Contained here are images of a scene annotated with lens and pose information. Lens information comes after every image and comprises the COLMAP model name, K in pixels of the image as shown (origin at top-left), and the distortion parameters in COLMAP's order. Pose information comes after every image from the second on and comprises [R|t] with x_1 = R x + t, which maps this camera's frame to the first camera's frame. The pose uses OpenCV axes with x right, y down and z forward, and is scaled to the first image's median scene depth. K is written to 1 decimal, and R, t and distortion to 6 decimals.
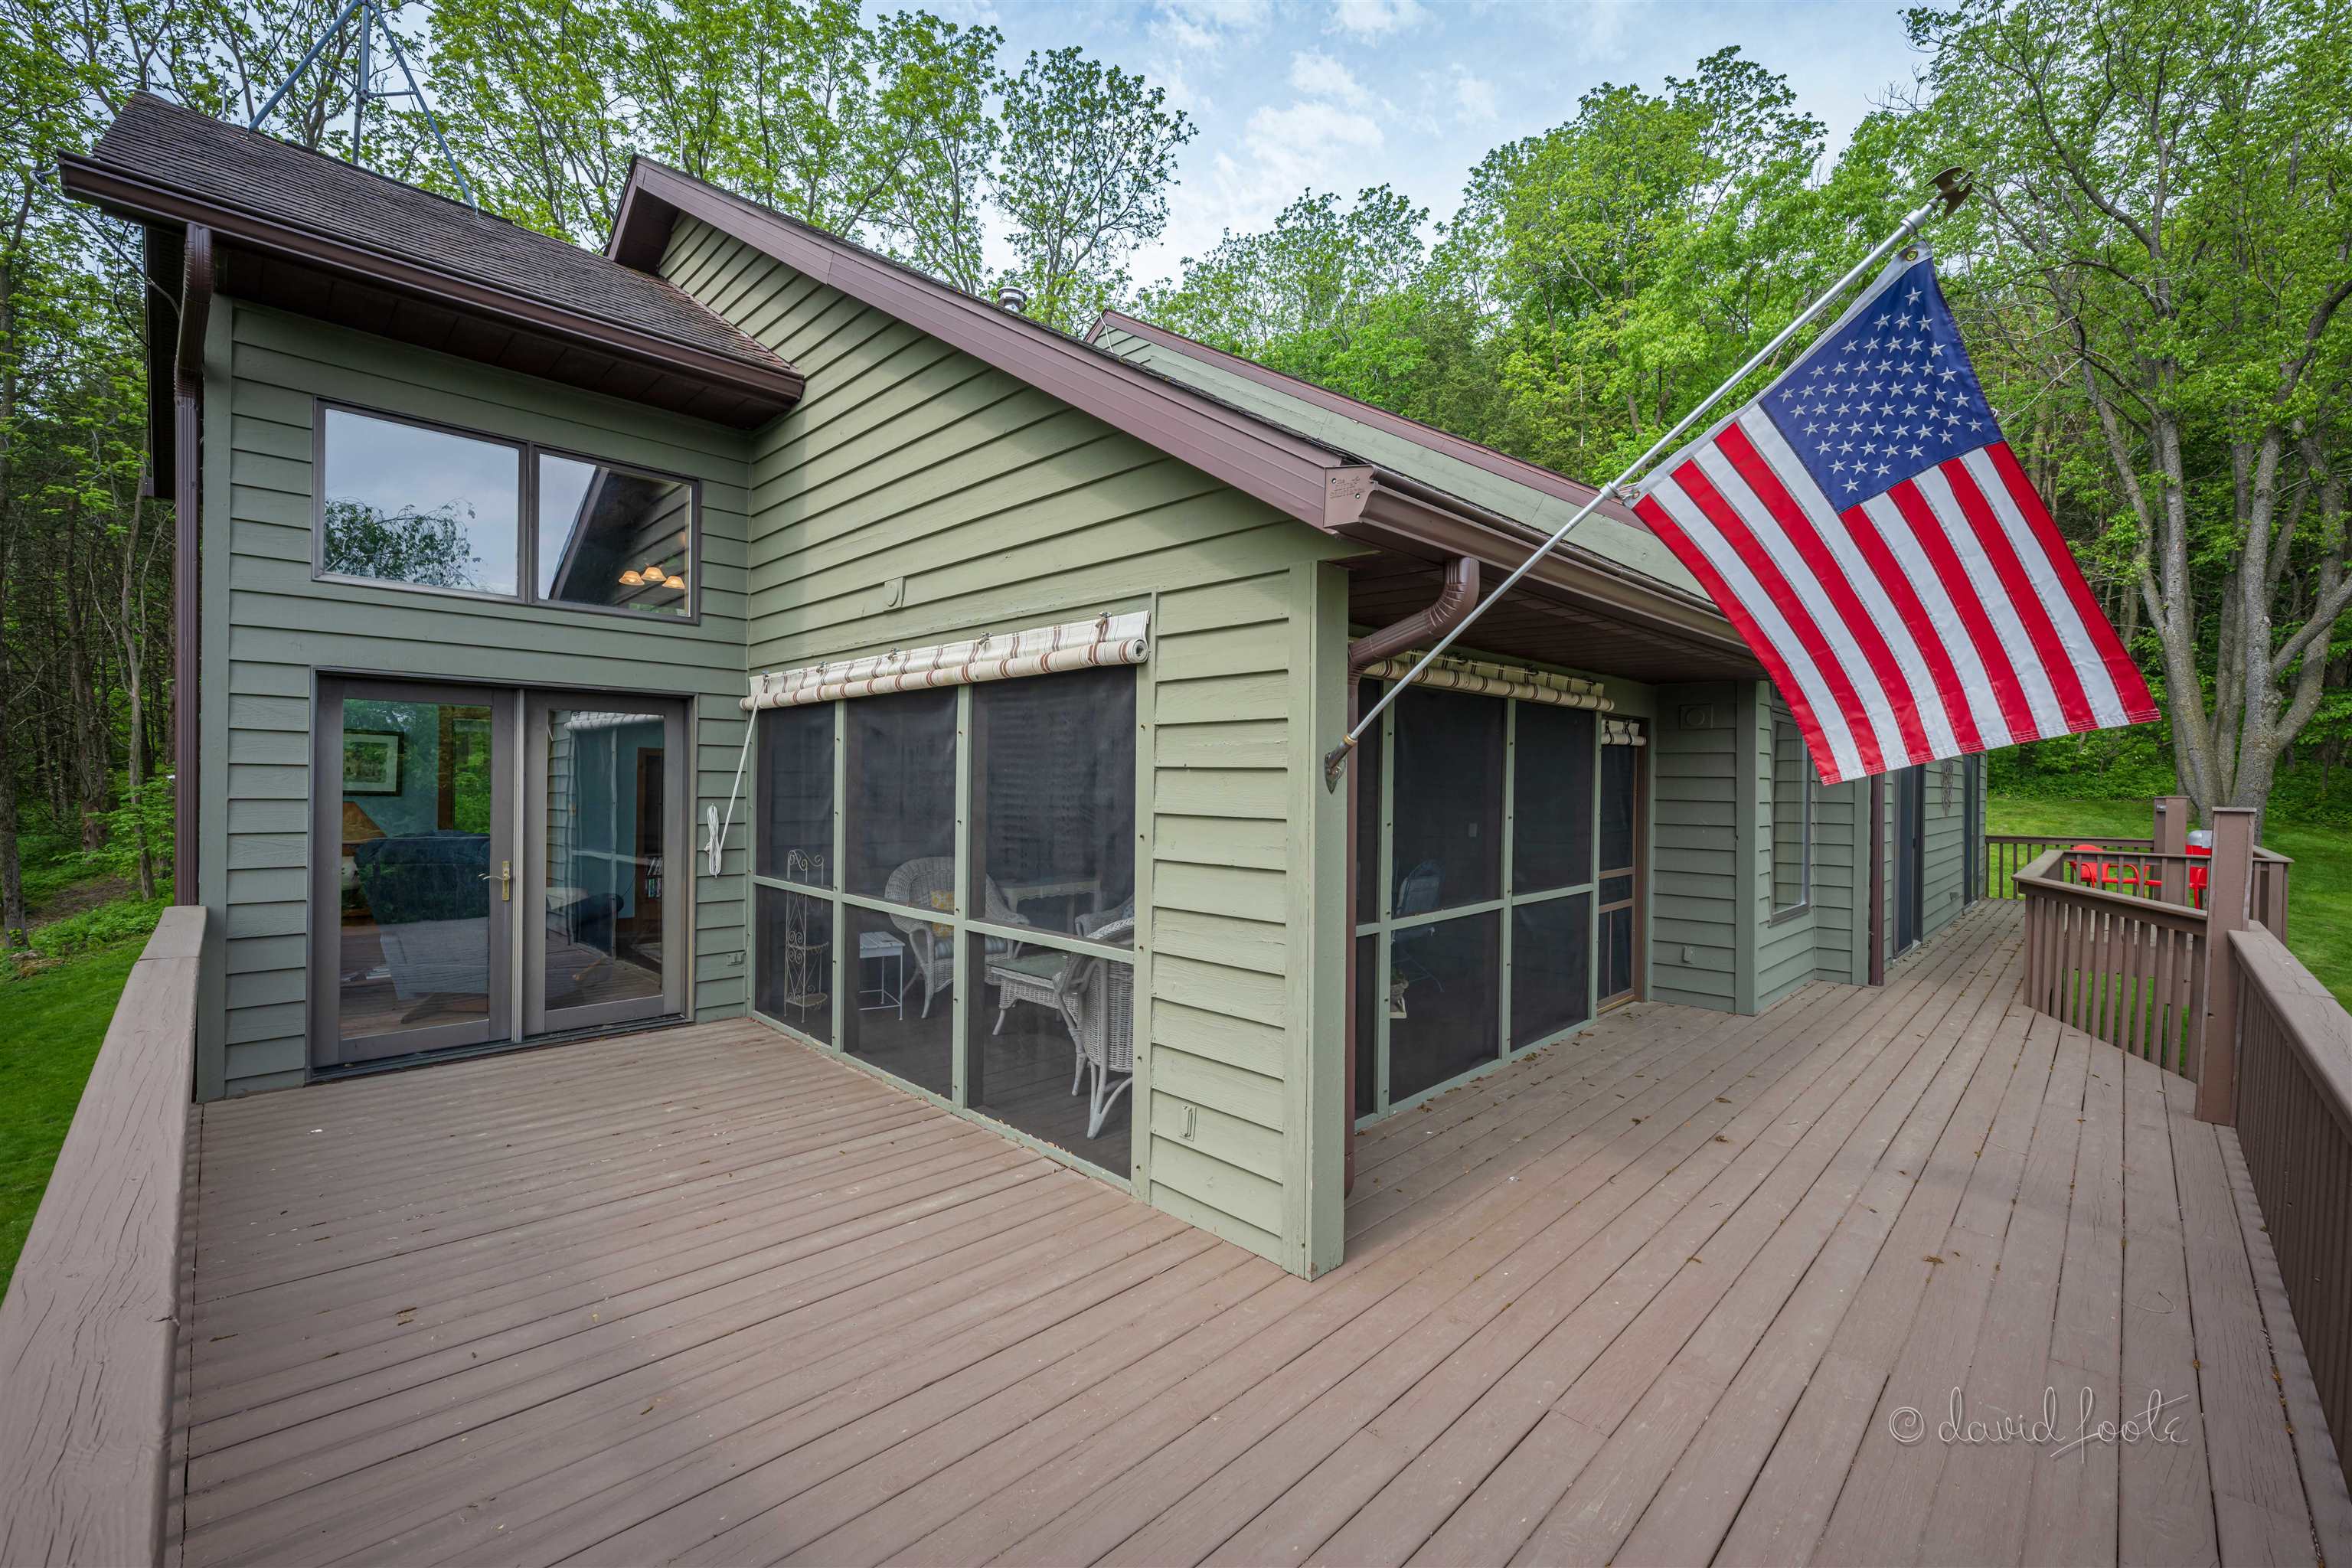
lens RADIAL K [[973.9, 0, 1178.3], [0, 973.9, 788.9], [0, 0, 1]] dist [0.004248, 0.000354]
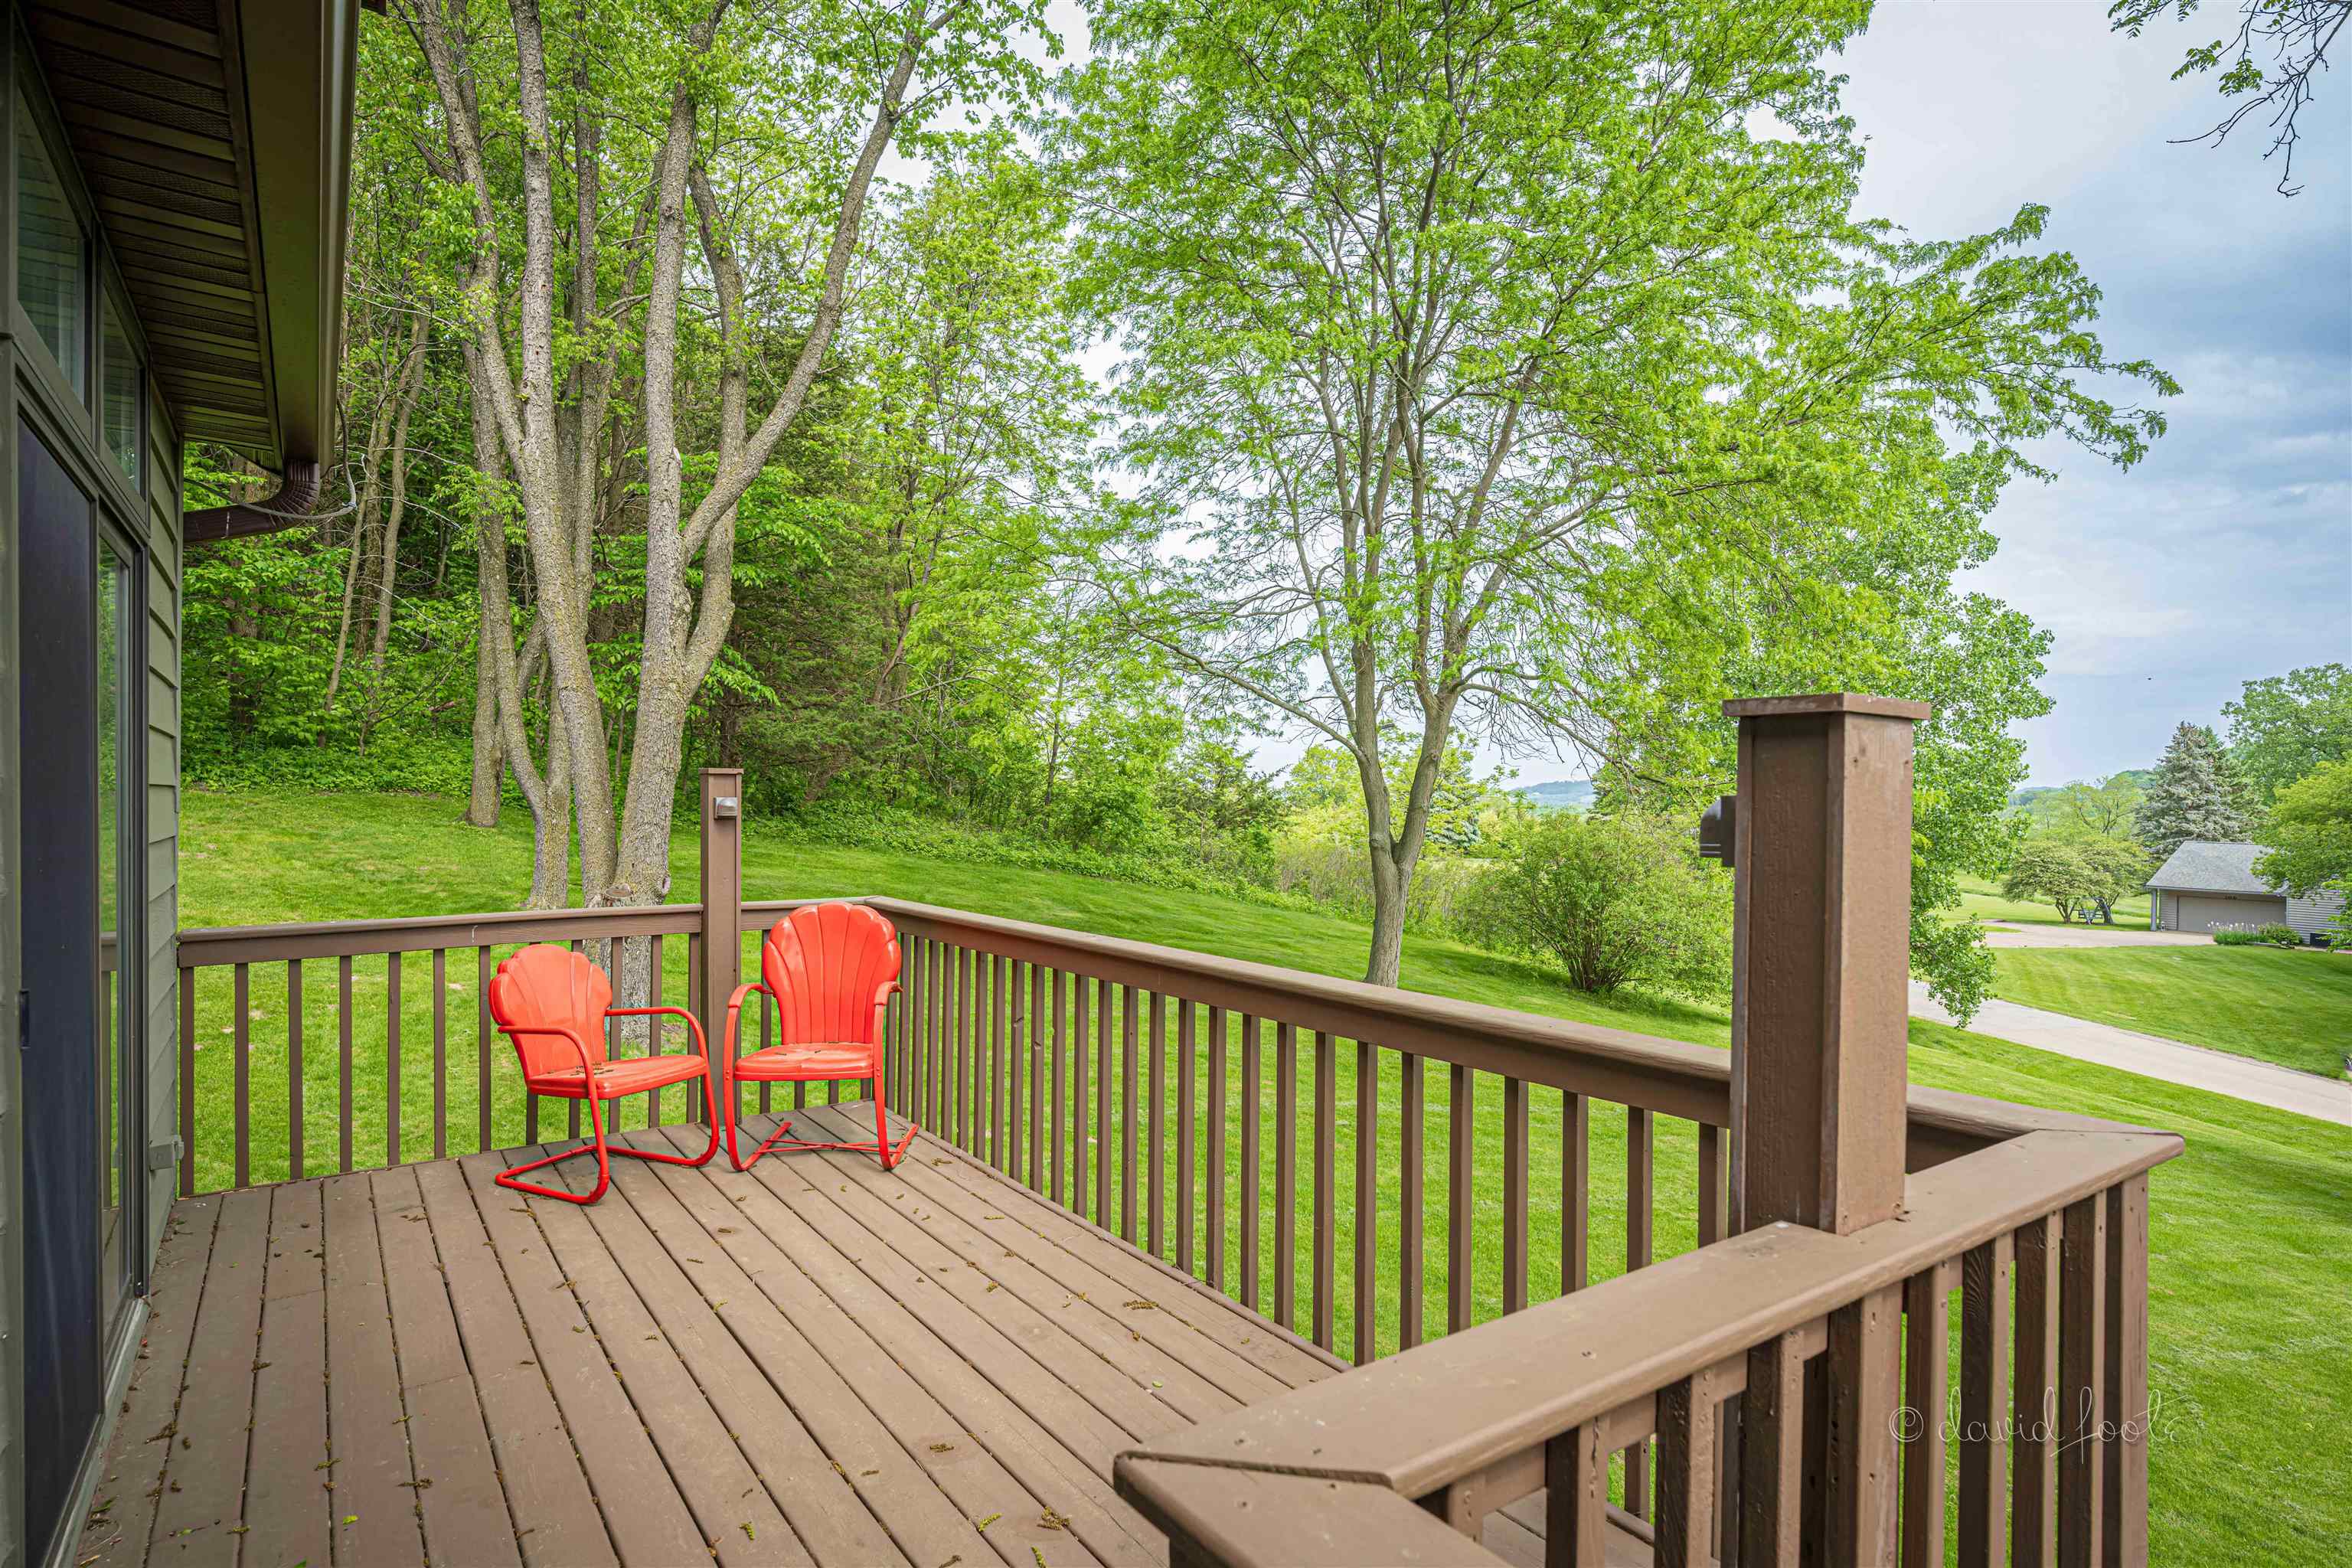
lens RADIAL K [[1203.7, 0, 1177.0], [0, 1203.7, 799.8], [0, 0, 1]] dist [0.000570, 0.000055]
pose [[0.179604, -0.016112, 0.983607, 0.459775], [0.004146, 0.999869, 0.015621, 0.008882], [-0.983730, 0.001272, 0.179647, 0.558981]]
